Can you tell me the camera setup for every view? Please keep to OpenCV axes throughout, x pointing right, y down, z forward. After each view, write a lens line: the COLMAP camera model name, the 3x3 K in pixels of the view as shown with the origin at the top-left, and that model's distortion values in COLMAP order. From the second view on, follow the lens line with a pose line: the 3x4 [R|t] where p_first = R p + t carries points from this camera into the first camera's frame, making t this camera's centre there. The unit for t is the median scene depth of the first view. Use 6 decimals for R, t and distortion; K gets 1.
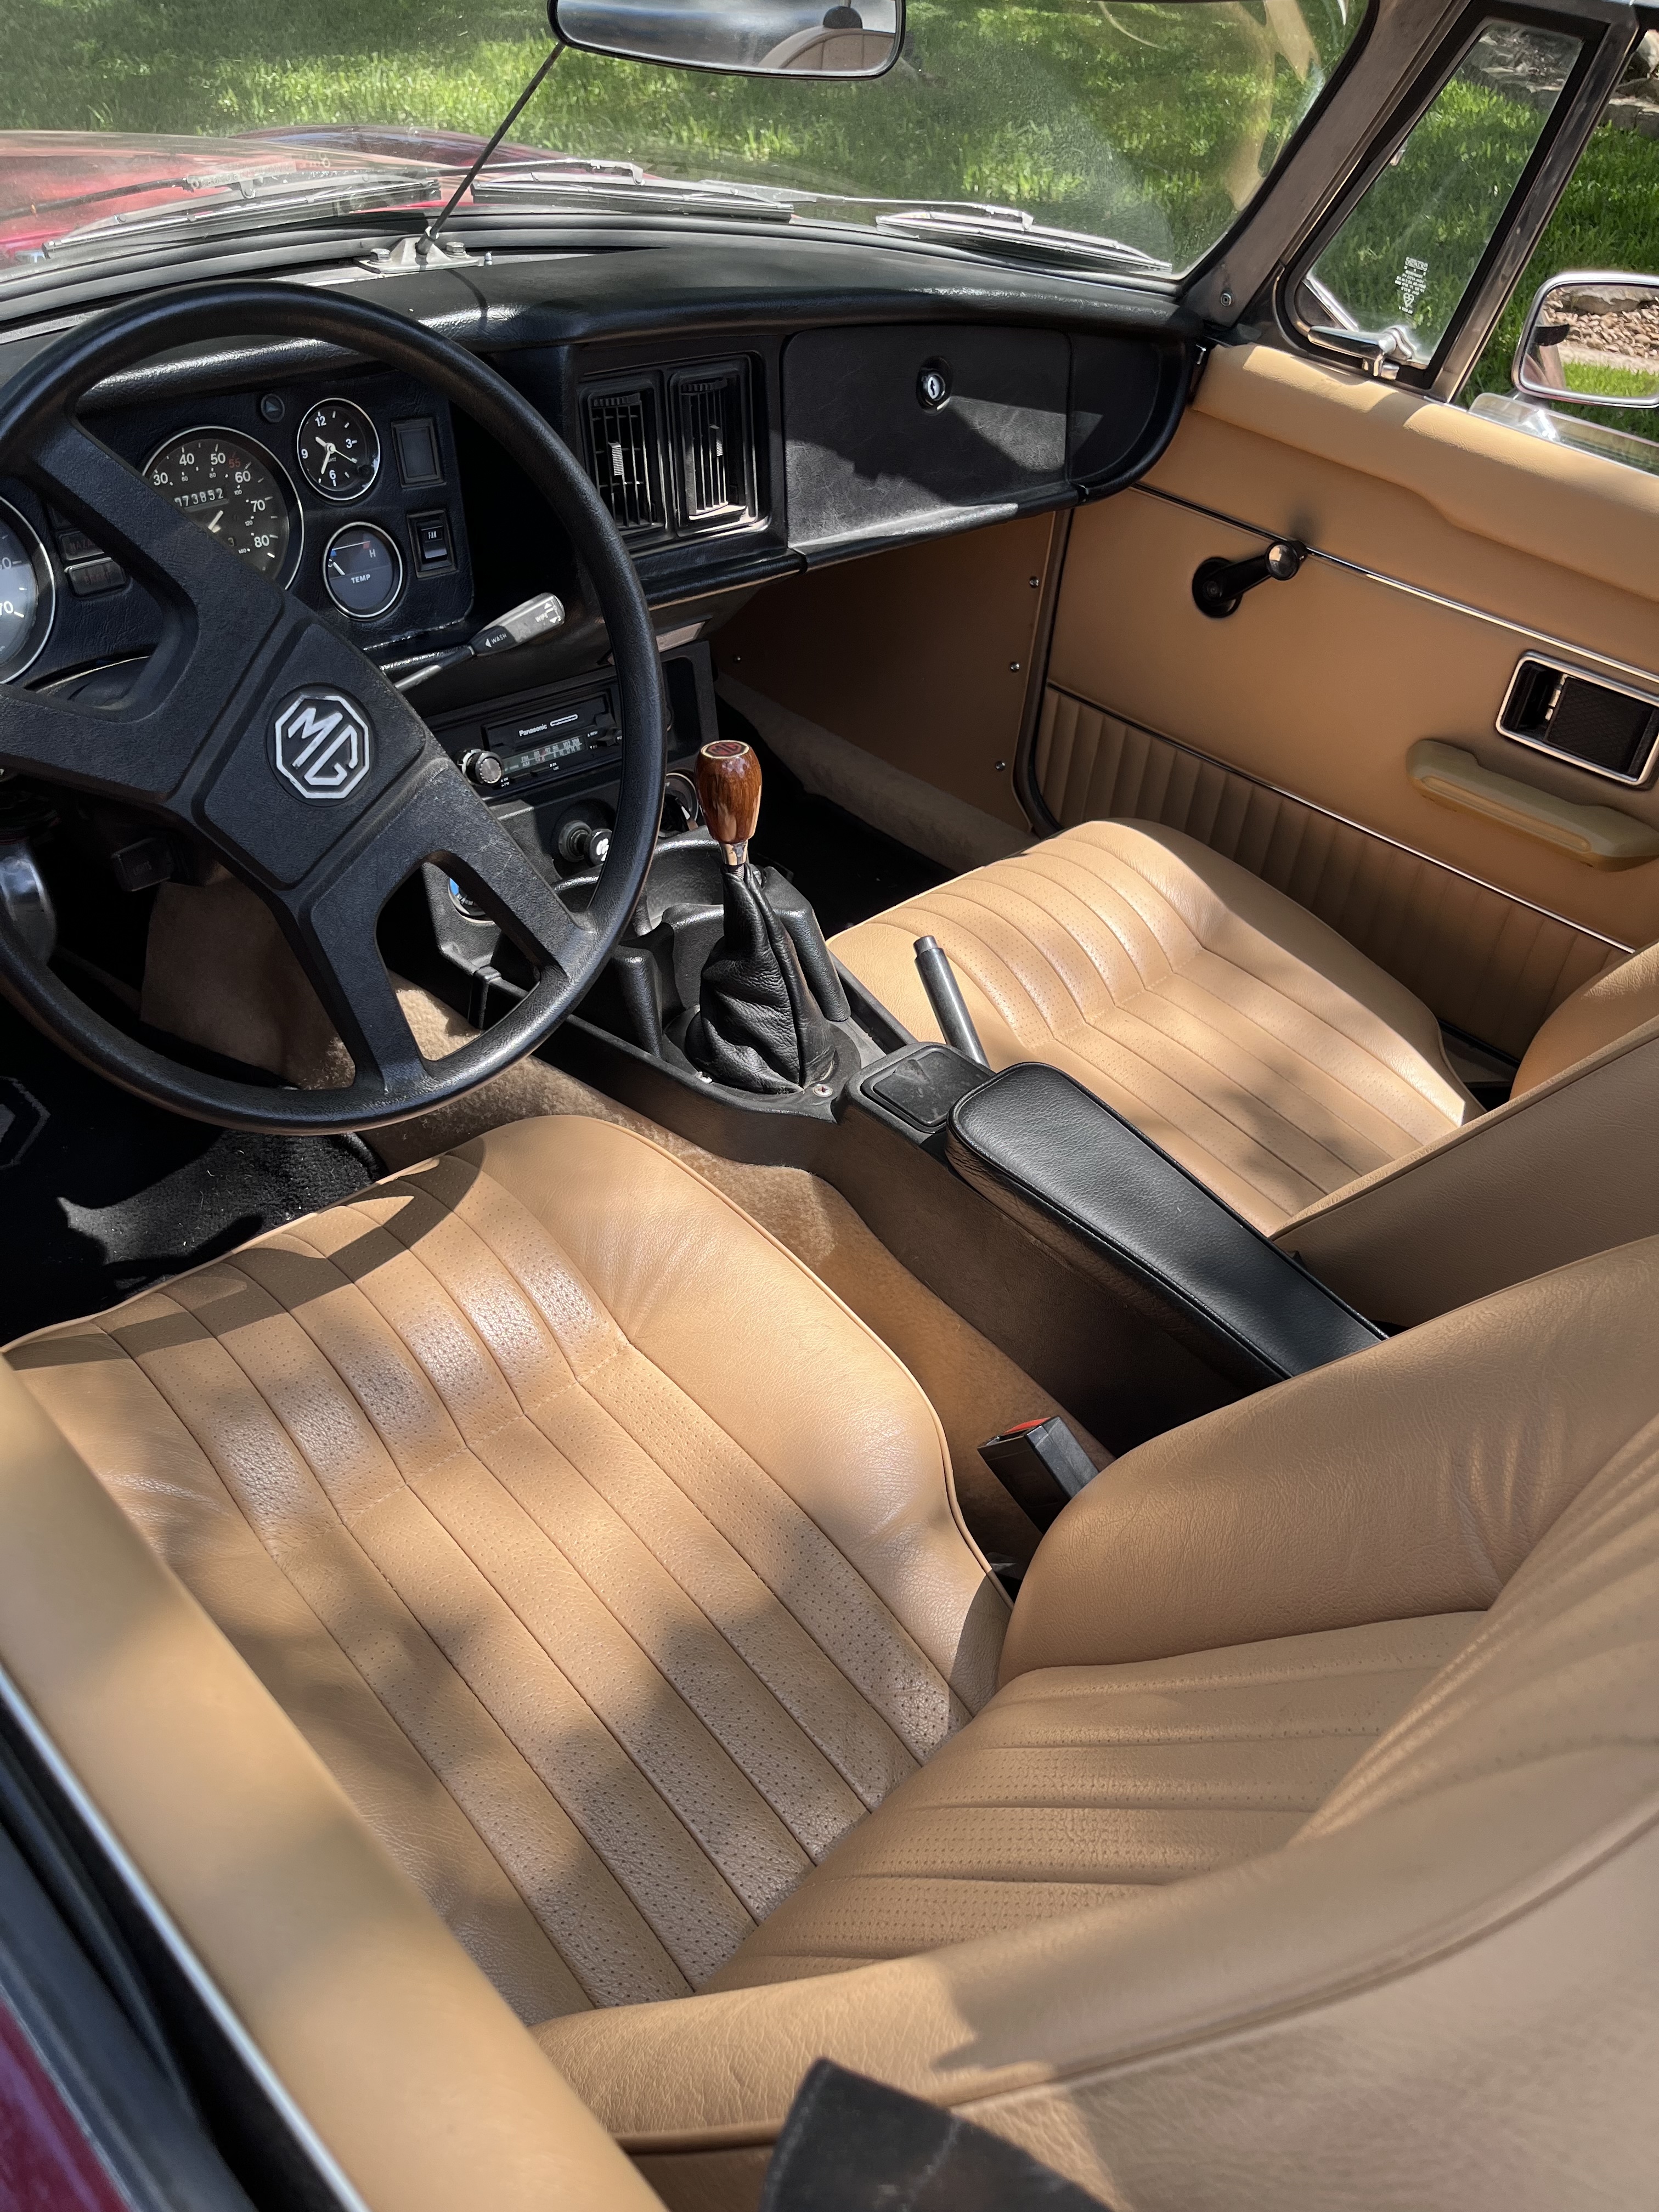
lens RADIAL K [[1647.8, 0, 829.5], [0, 1647.8, 1106.0], [0, 0, 1]] dist [0.022132, -0.000485]
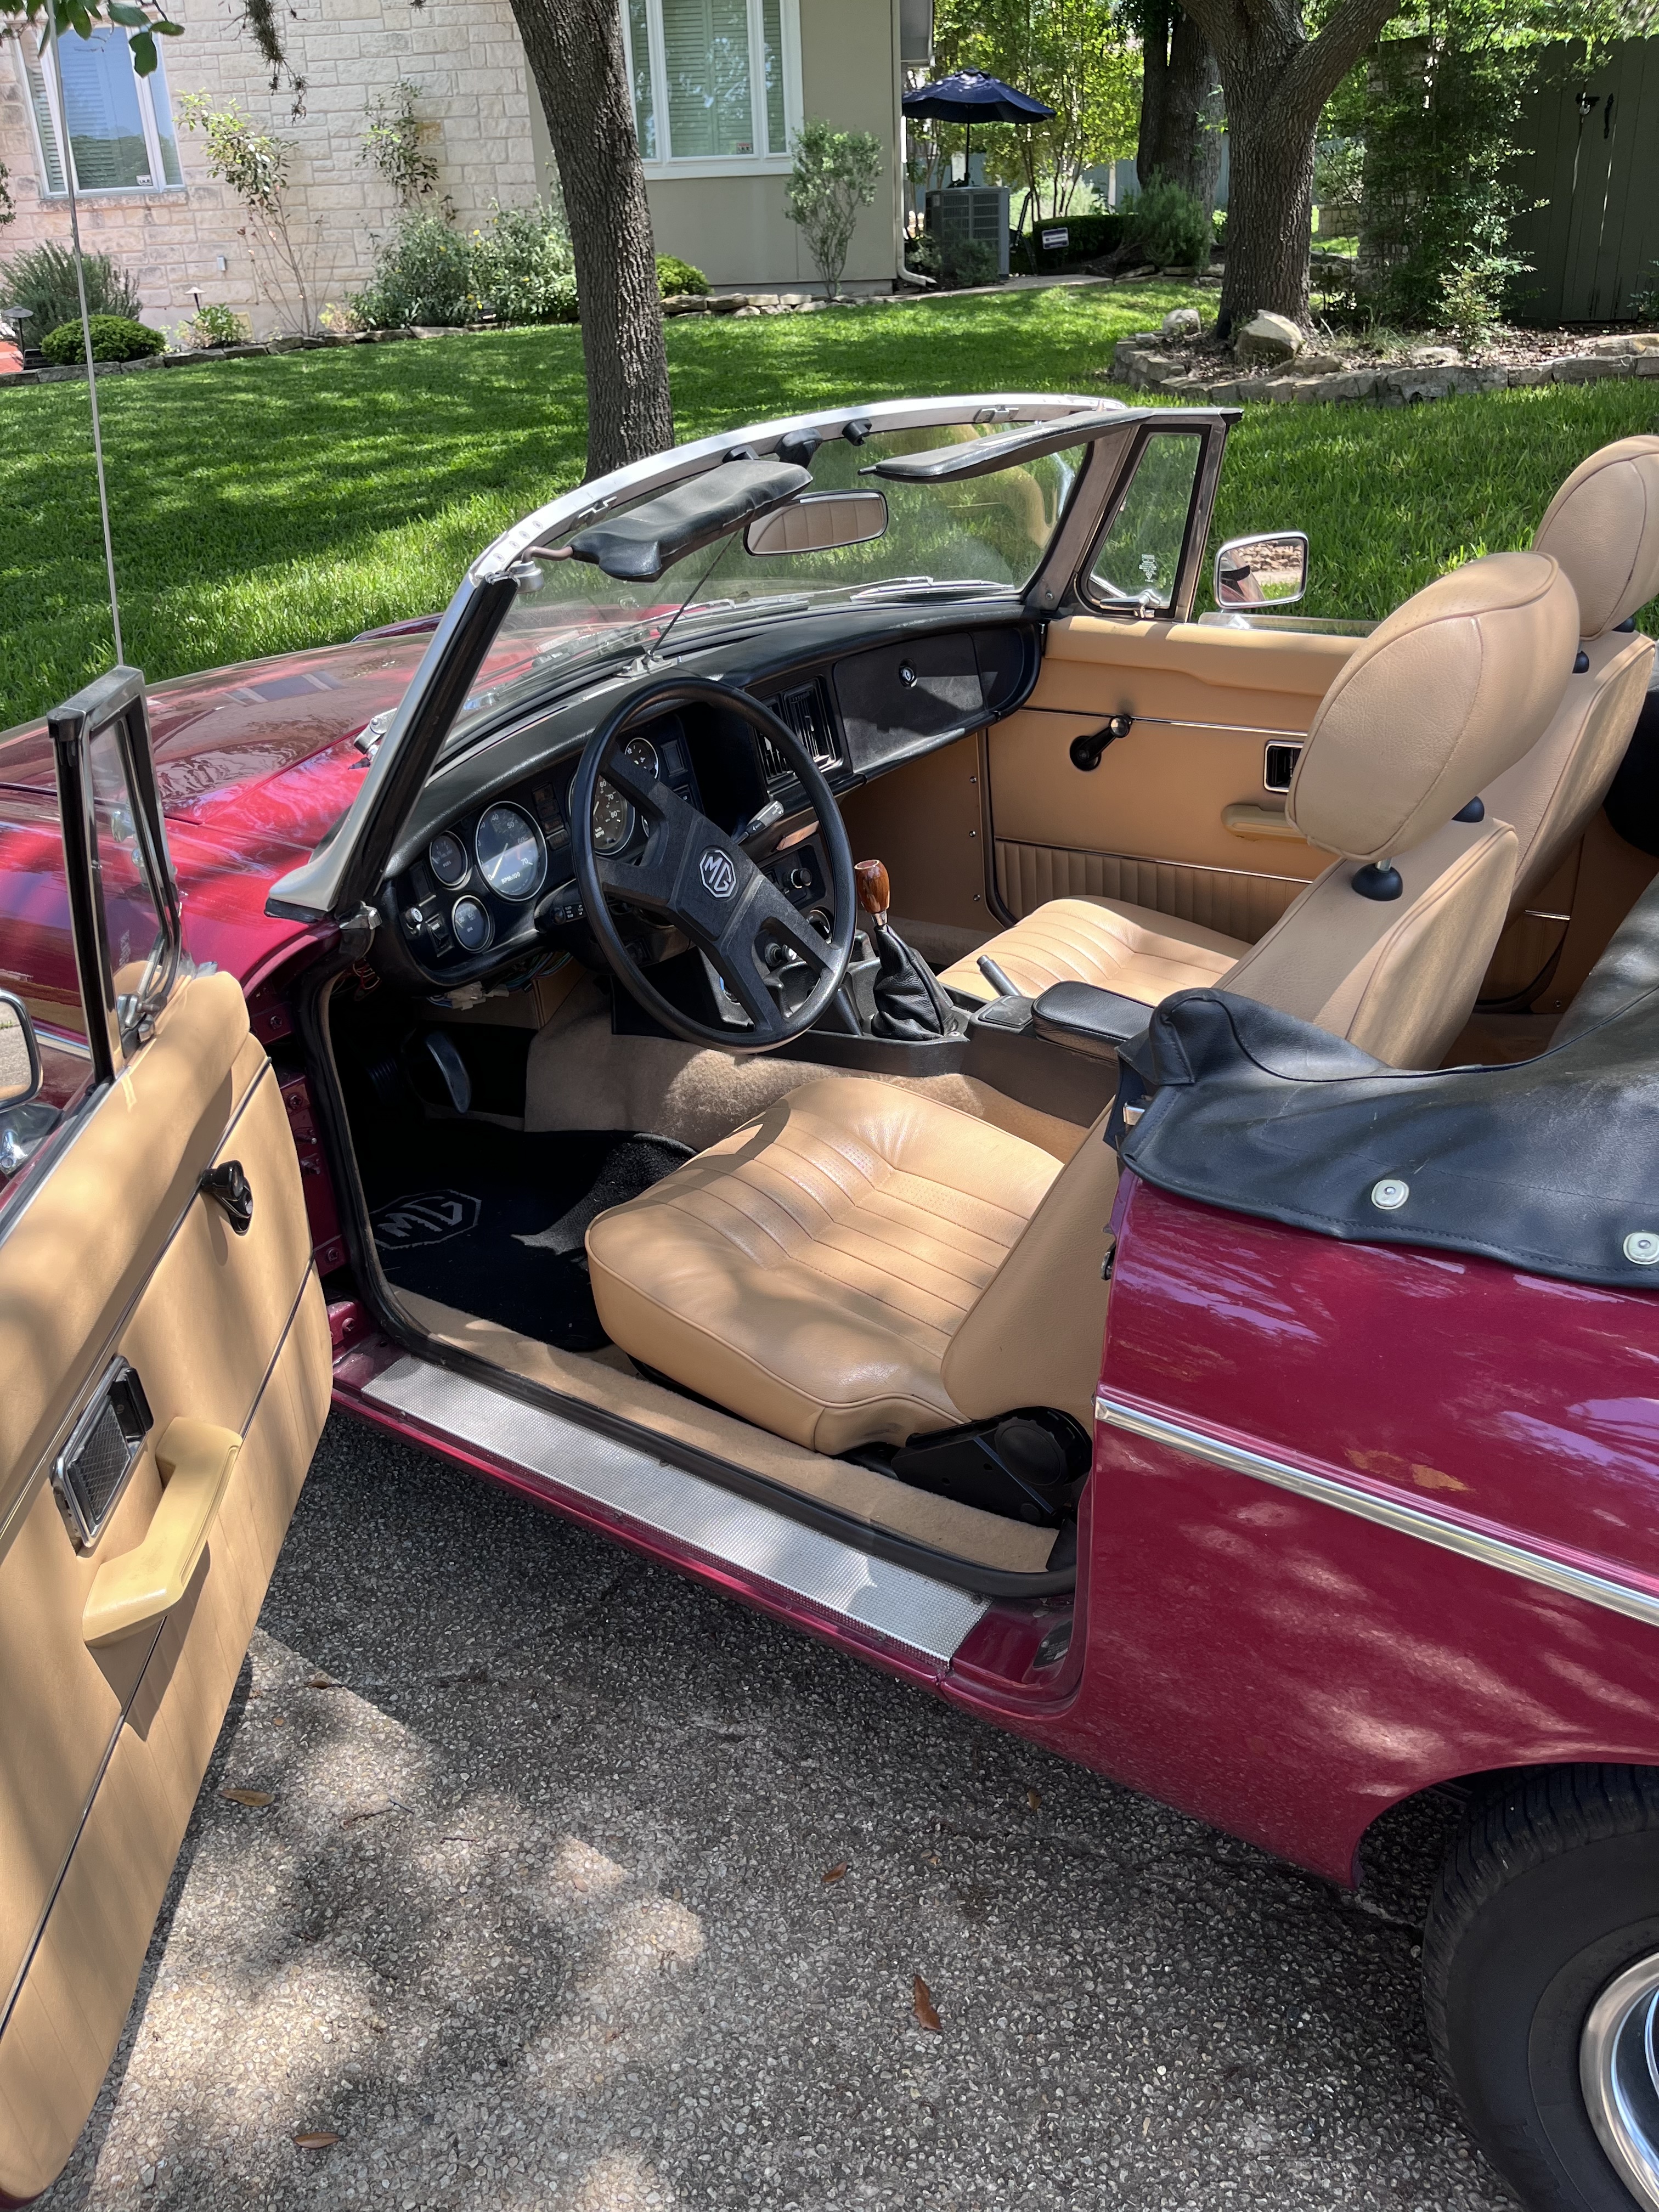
lens RADIAL K [[1649.1, 0, 829.5], [0, 1649.1, 1106.0], [0, 0, 1]] dist [0.057839, -0.000502]
pose [[0.972326, -0.227028, 0.055133, -0.213120], [0.233298, 0.956047, -0.177612, 0.296496], [-0.012387, 0.185559, 0.982555, -0.644210]]
